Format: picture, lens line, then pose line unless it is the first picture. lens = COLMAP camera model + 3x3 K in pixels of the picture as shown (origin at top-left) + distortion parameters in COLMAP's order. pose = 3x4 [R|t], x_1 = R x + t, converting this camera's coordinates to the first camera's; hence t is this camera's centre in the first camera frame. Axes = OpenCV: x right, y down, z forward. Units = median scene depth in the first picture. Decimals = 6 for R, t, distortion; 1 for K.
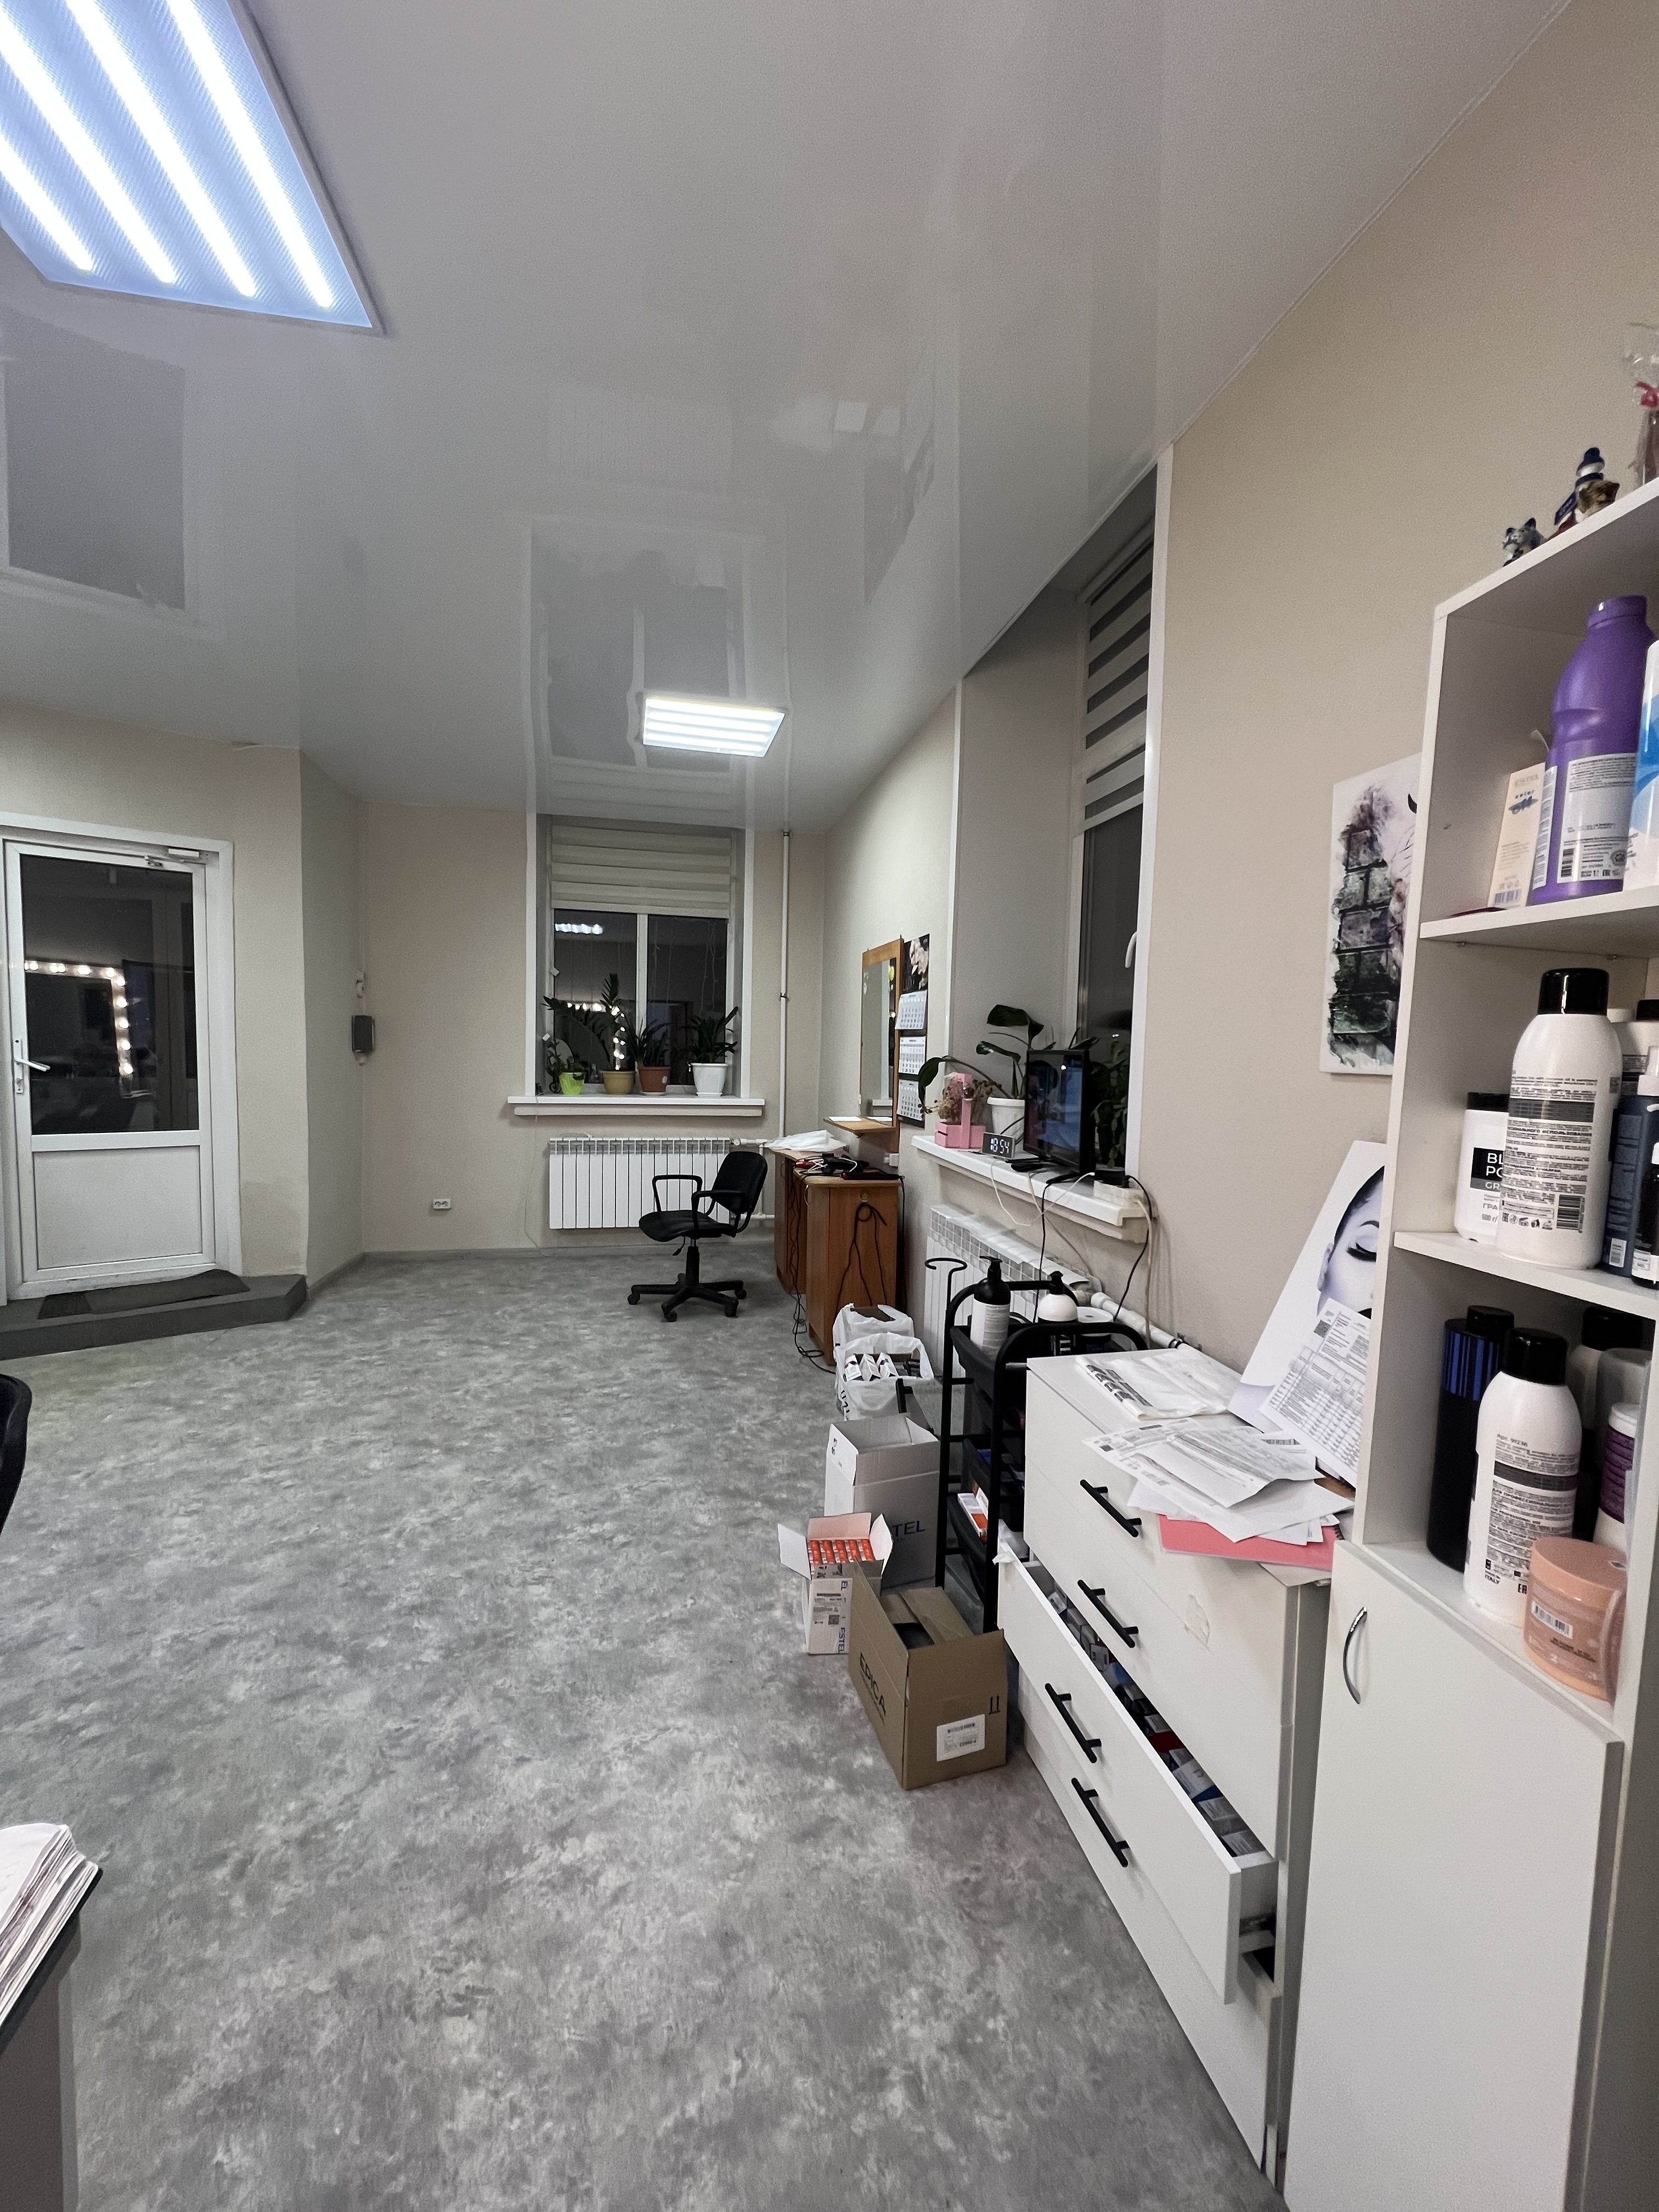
lens RADIAL K [[883.3, 0, 829.5], [0, 883.3, 1106.0], [0, 0, 1]] dist [0.002403, 0.000287]
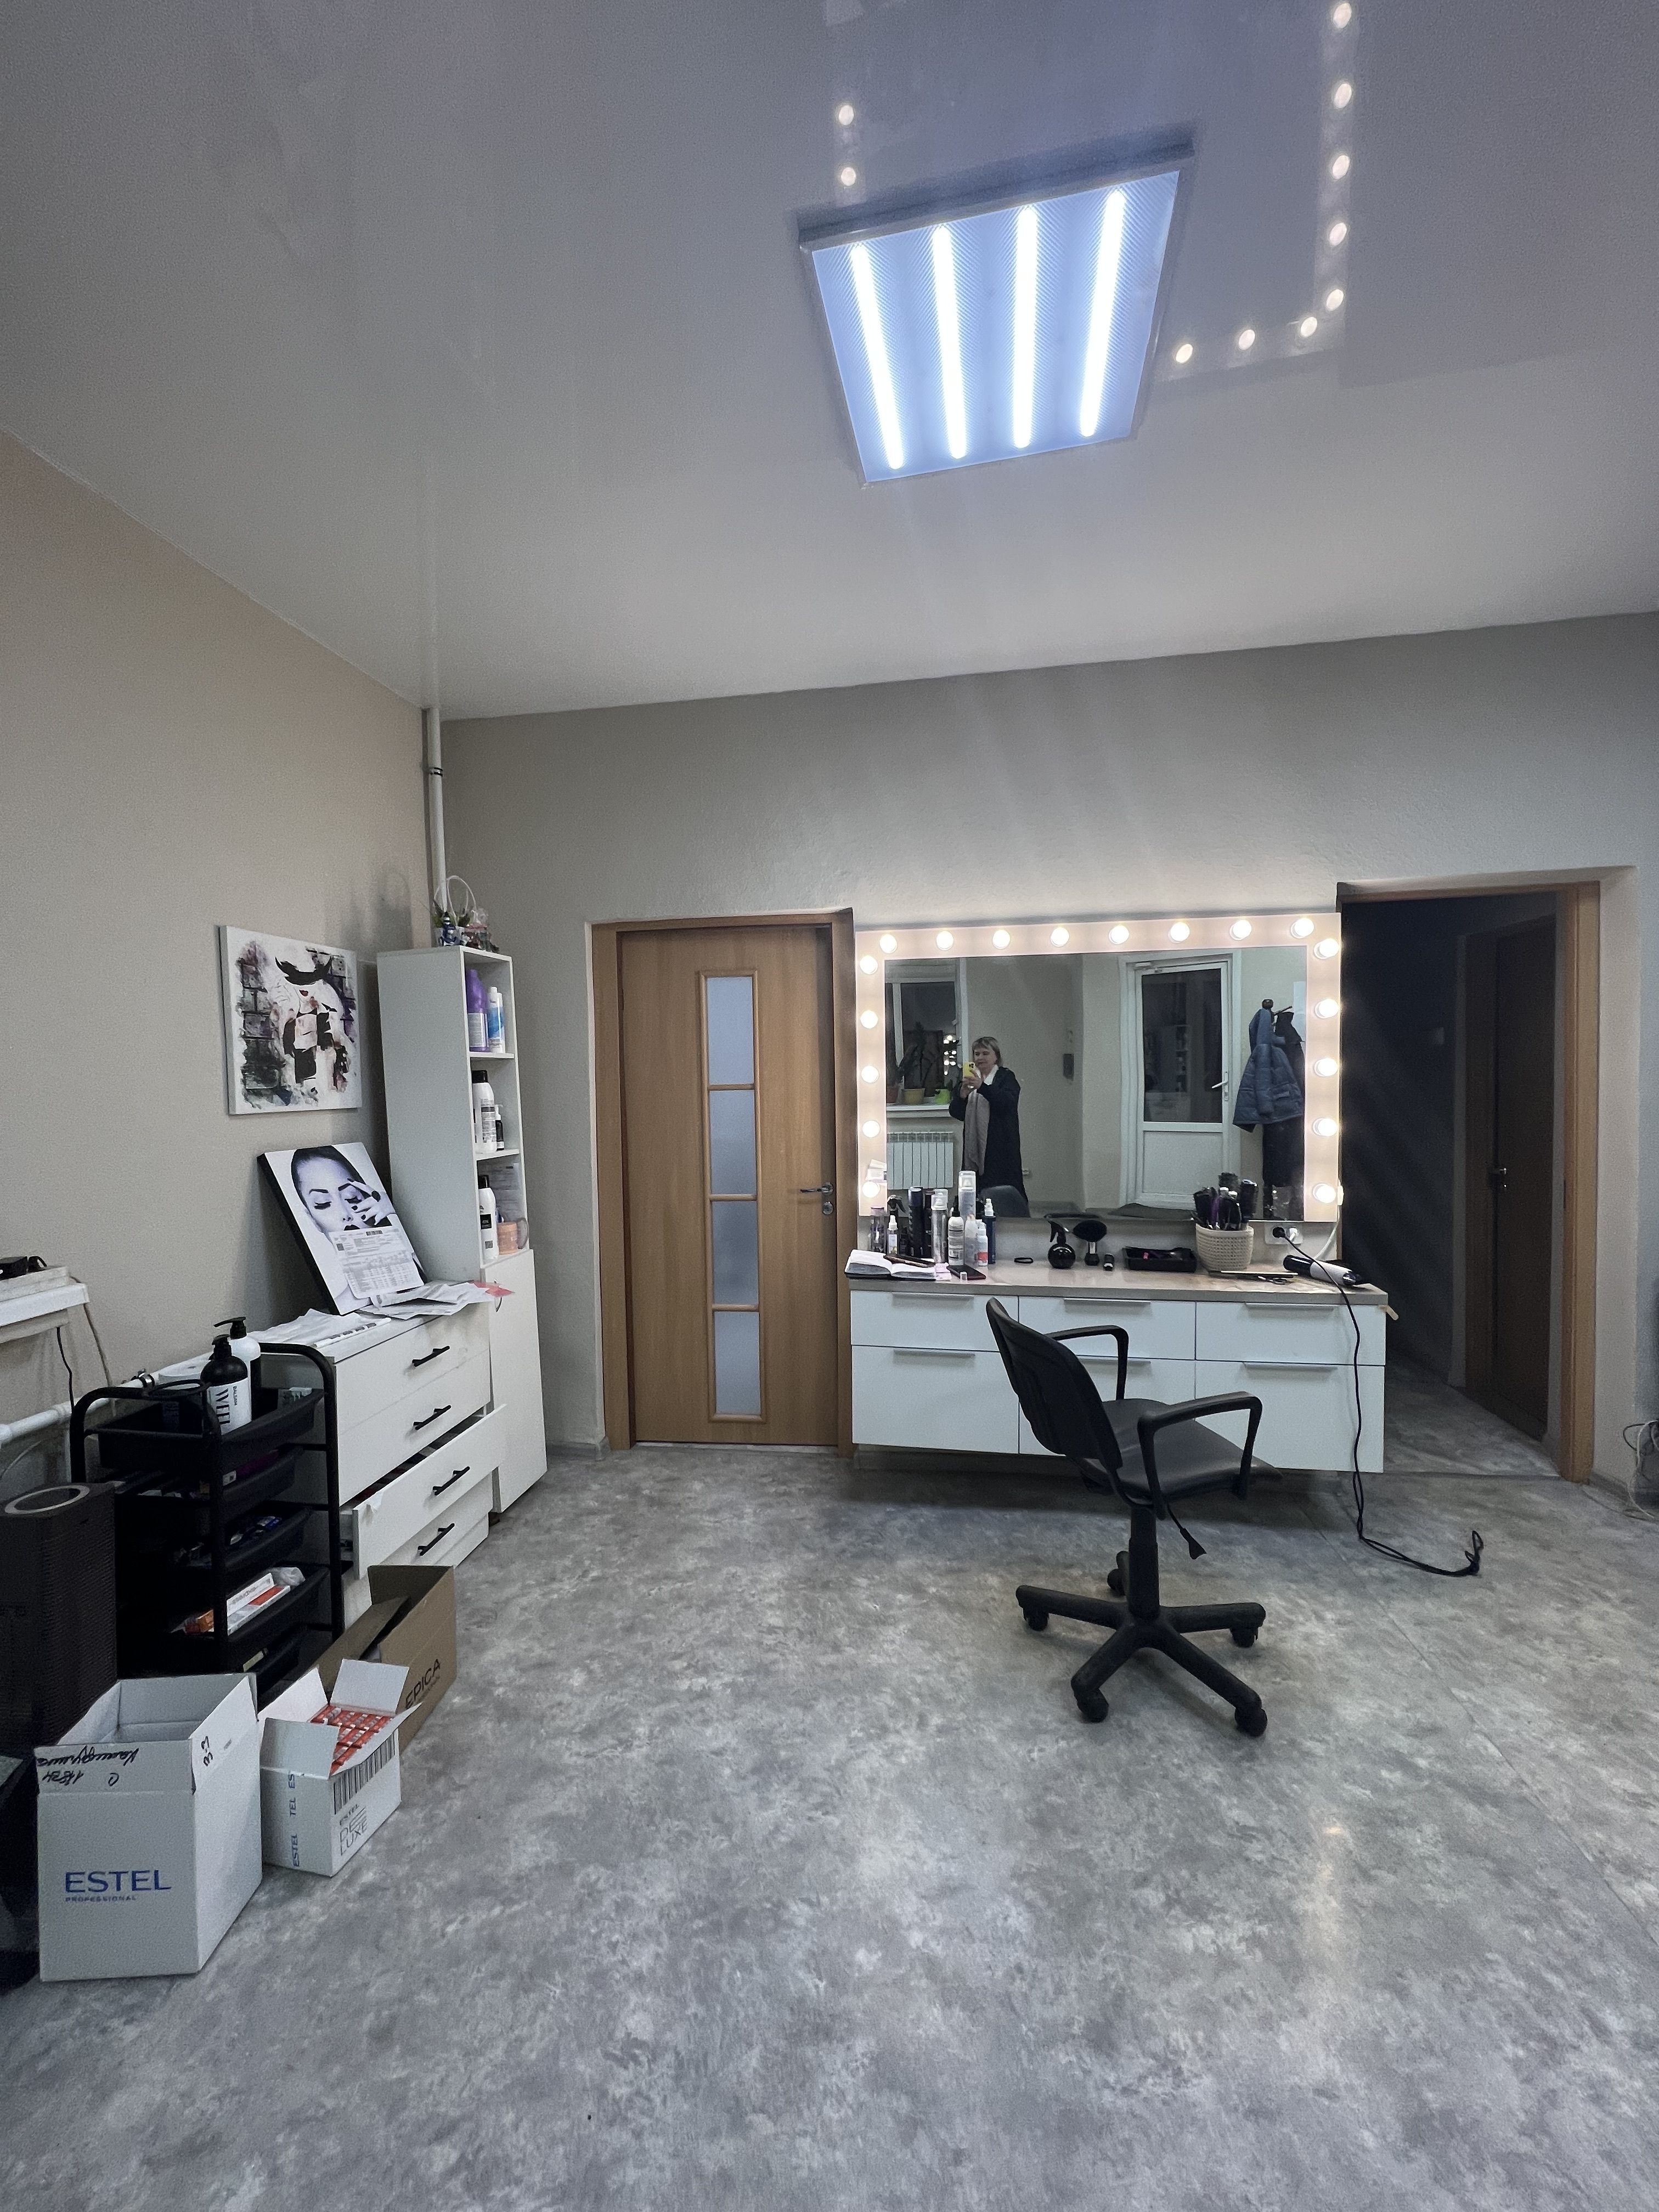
lens RADIAL K [[883.3, 0, 829.5], [0, 883.3, 1106.0], [0, 0, 1]] dist [0.002403, 0.000287]
pose [[-0.936517, -0.014098, 0.350338, -0.833737], [0.023837, 0.994320, 0.103732, -0.167294], [-0.349810, 0.105498, -0.930862, 1.850981]]
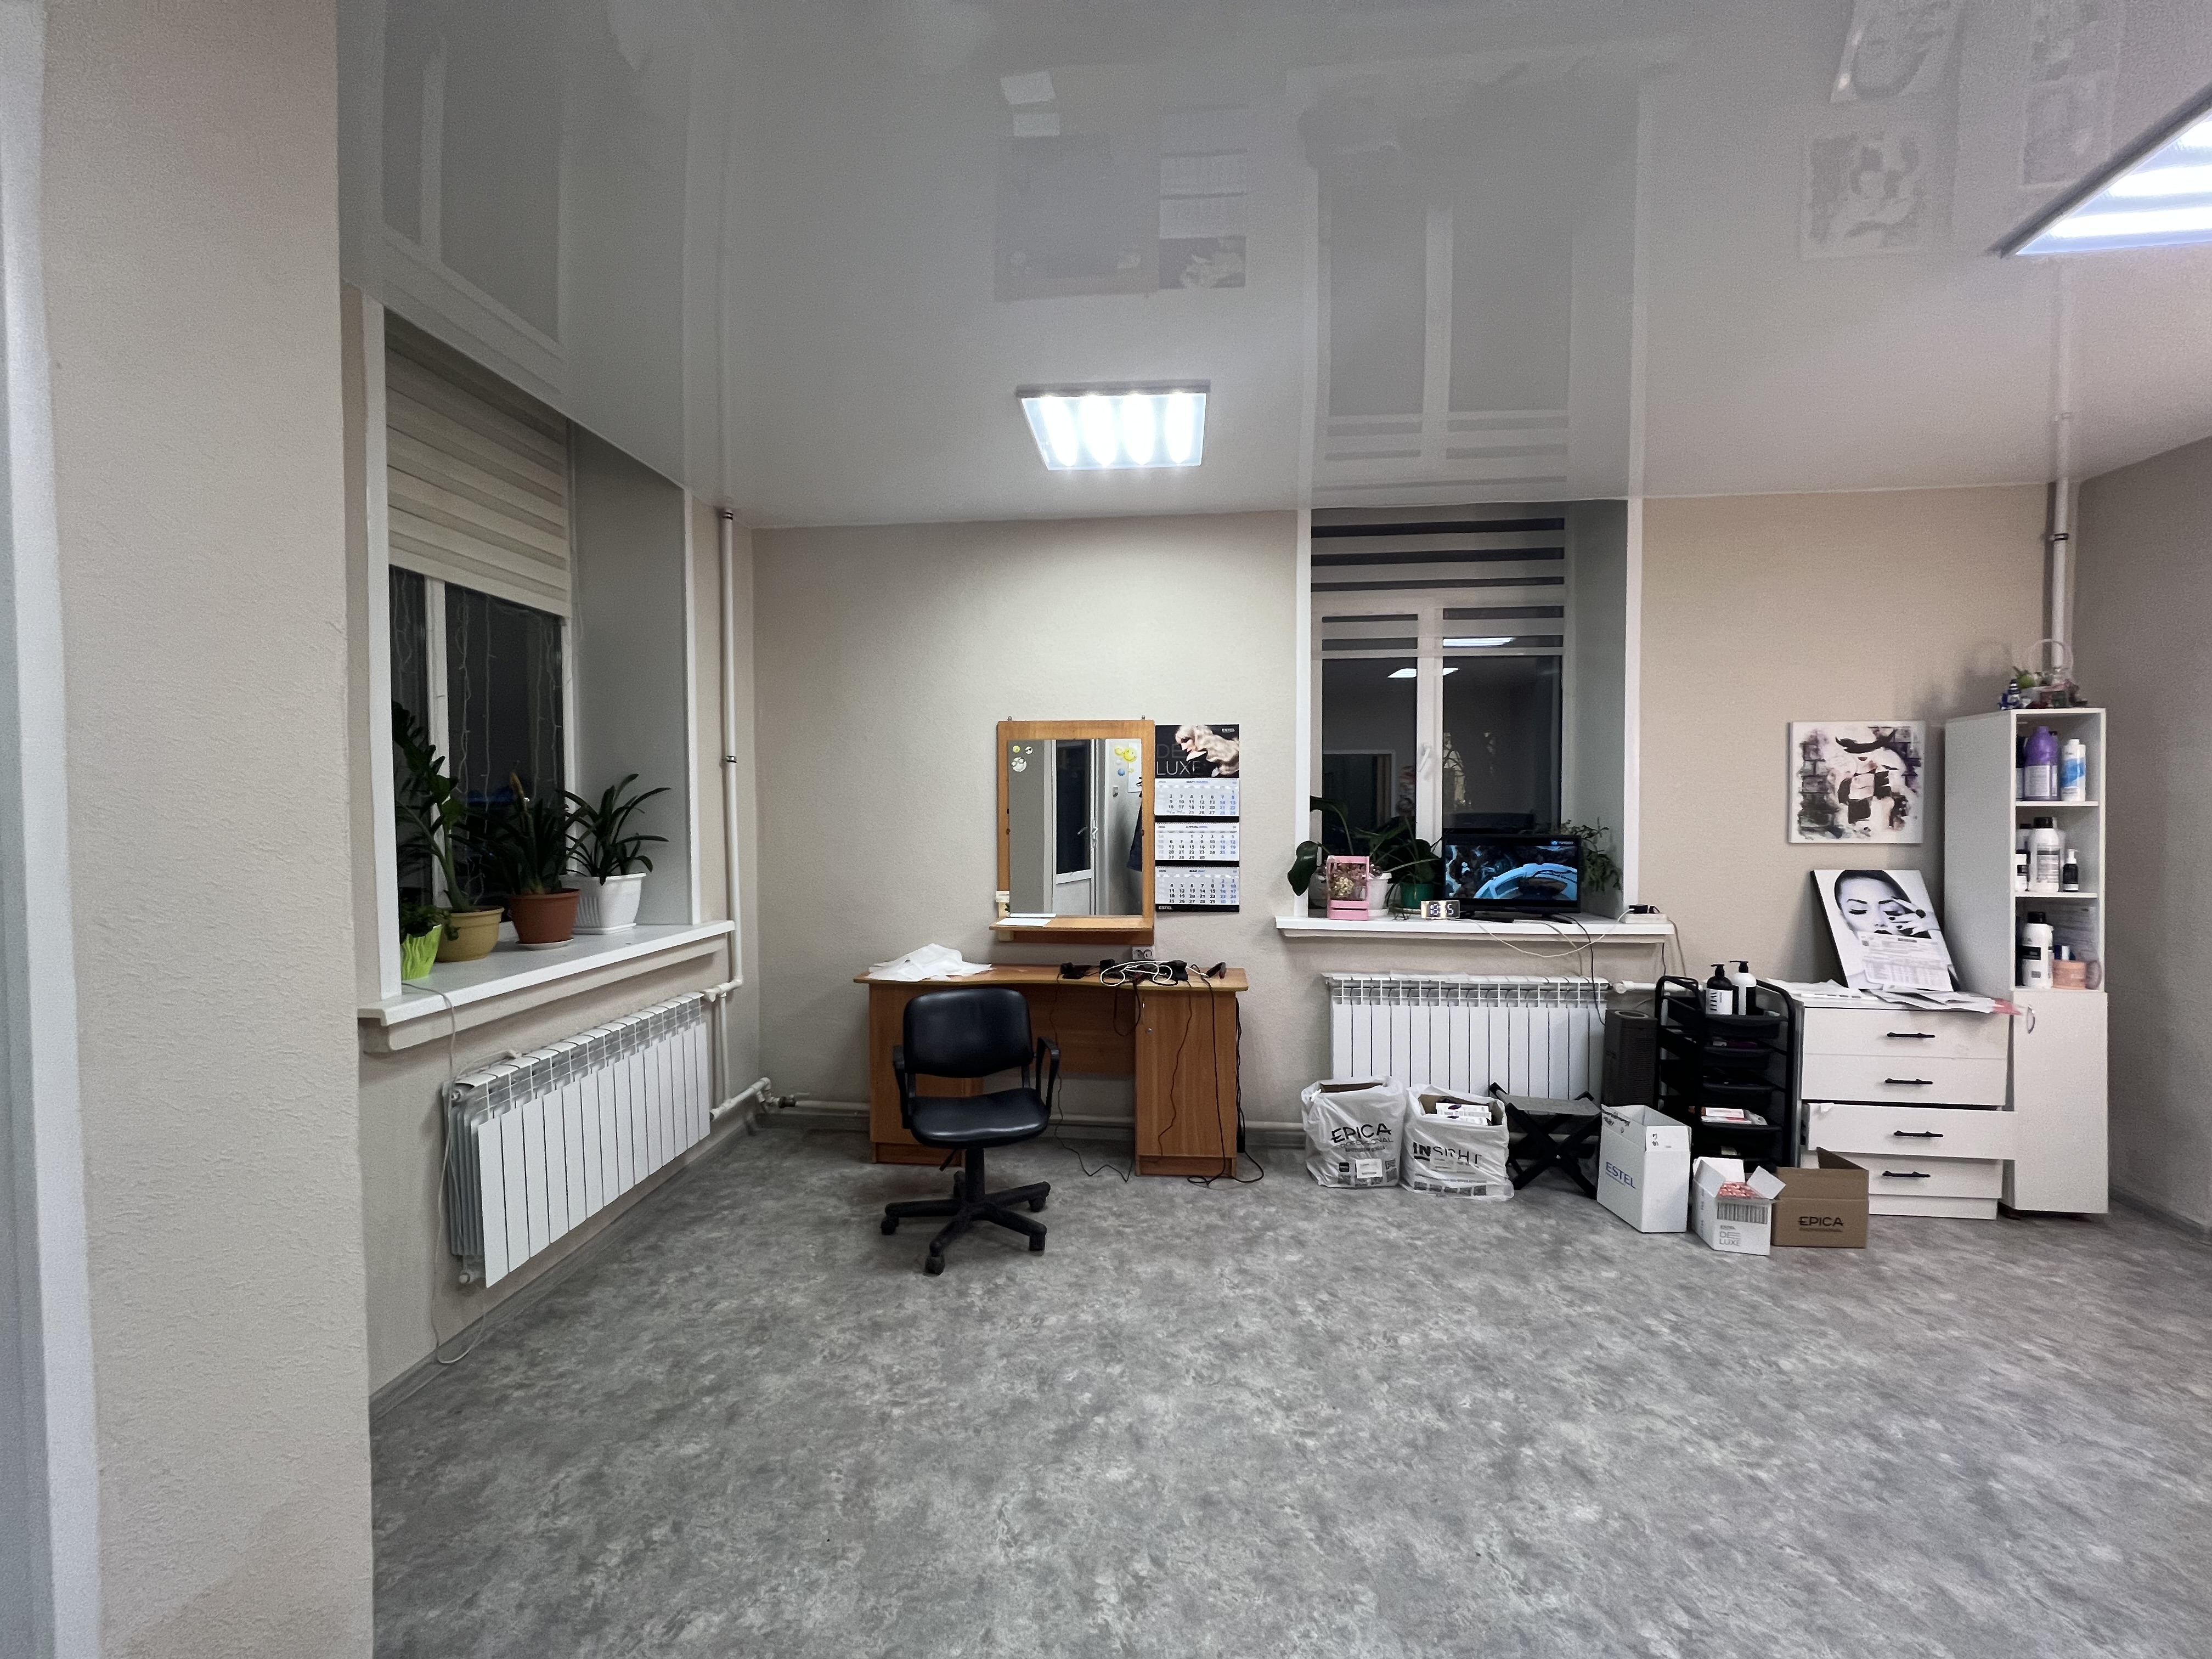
lens RADIAL K [[883.3, 0, 1106.0], [0, 883.3, 829.5], [0, 0, 1]] dist [0.002403, 0.000287]
pose [[0.302062, -0.052446, 0.951844, -2.012508], [0.070955, 0.996953, 0.032414, -0.252574], [-0.950644, 0.057747, 0.304863, 1.816939]]
